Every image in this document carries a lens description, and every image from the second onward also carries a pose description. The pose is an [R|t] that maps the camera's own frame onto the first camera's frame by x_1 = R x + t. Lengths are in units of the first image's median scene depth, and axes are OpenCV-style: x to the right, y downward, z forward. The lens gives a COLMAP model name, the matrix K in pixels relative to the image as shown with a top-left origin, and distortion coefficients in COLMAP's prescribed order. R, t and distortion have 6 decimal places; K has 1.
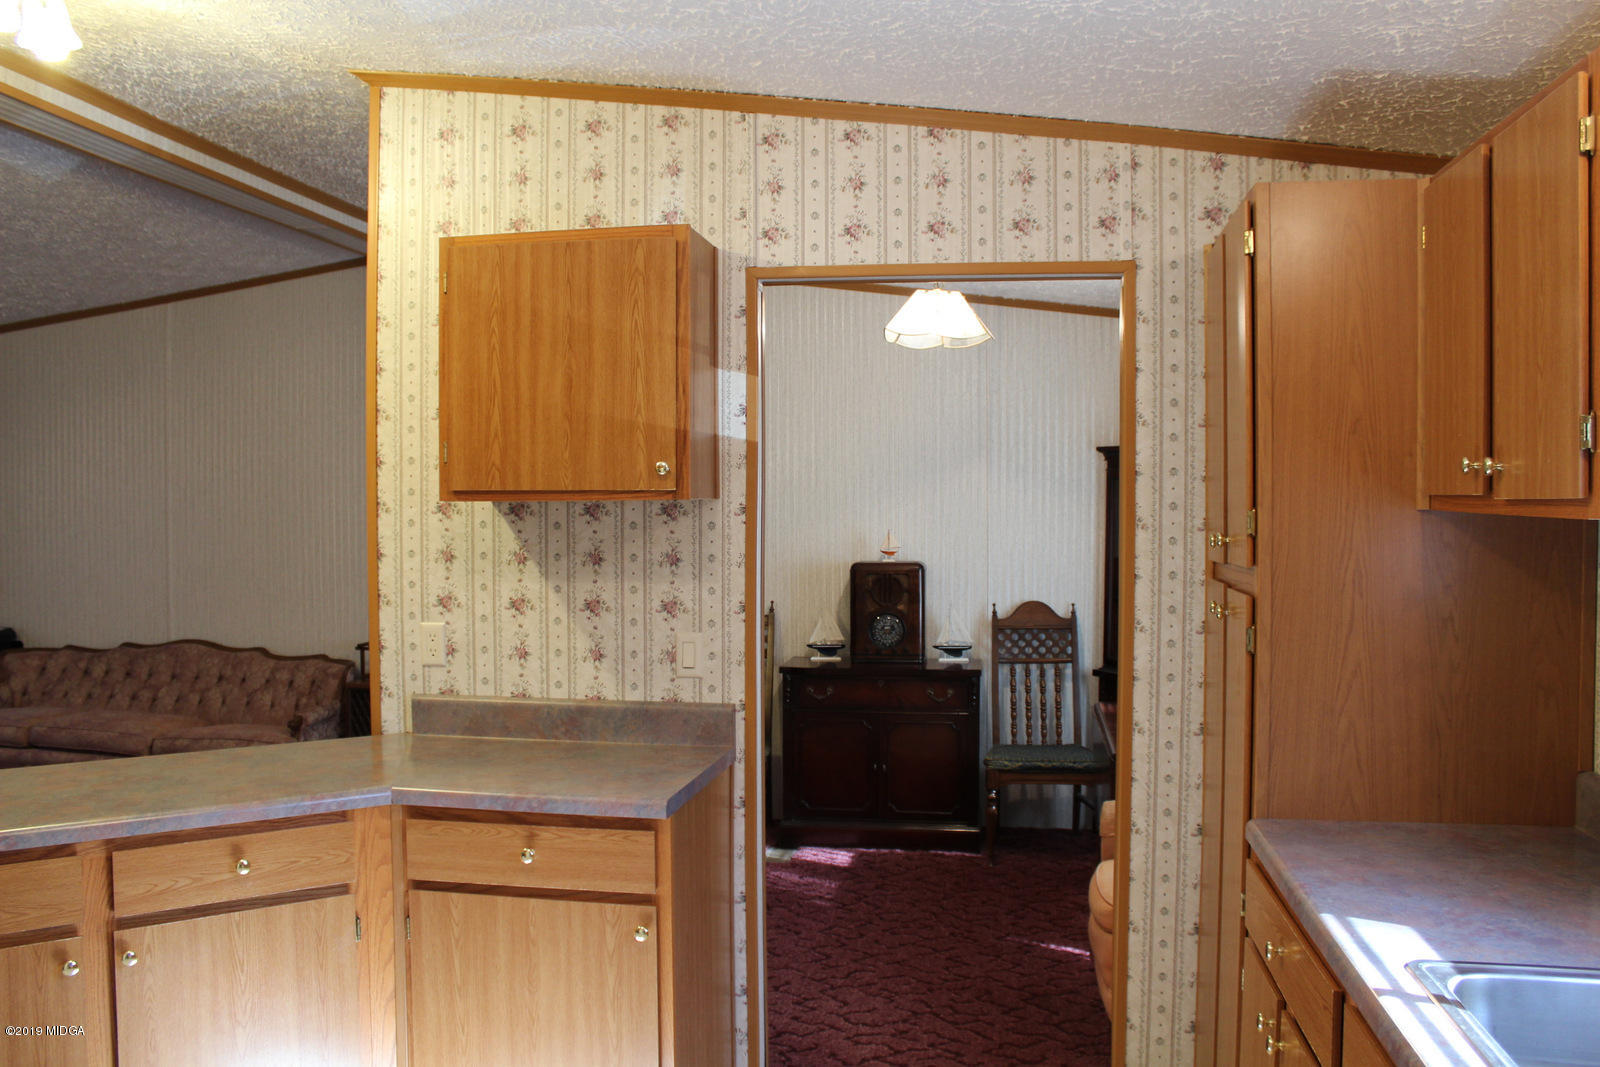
lens RADIAL K [[1316.4, 0, 787.3], [0, 1316.4, 537.9], [0, 0, 1]] dist [-0.107265, 0.016604]
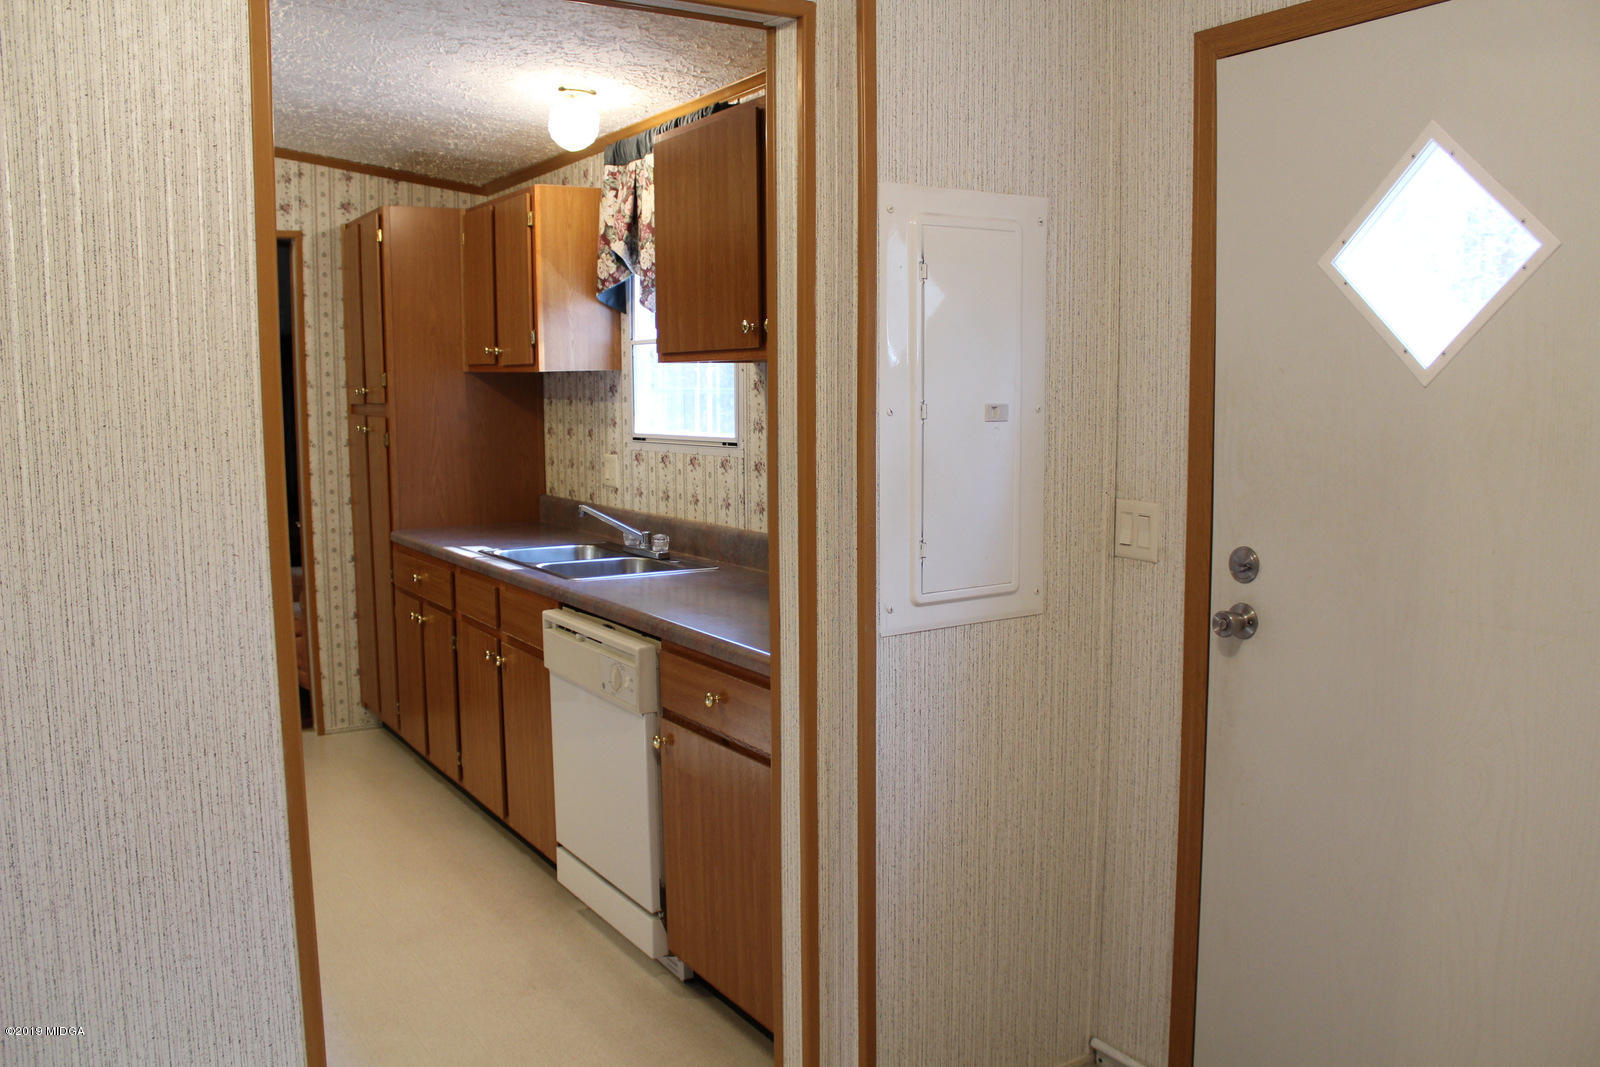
lens RADIAL K [[1316.4, 0, 798.0], [0, 1316.4, 533.1], [0, 0, 1]] dist [-0.107265, 0.016604]
pose [[0.744039, -0.078277, 0.663535, -0.406646], [0.023803, 0.995588, 0.090758, 0.045273], [-0.667712, -0.051734, 0.742620, -0.724893]]
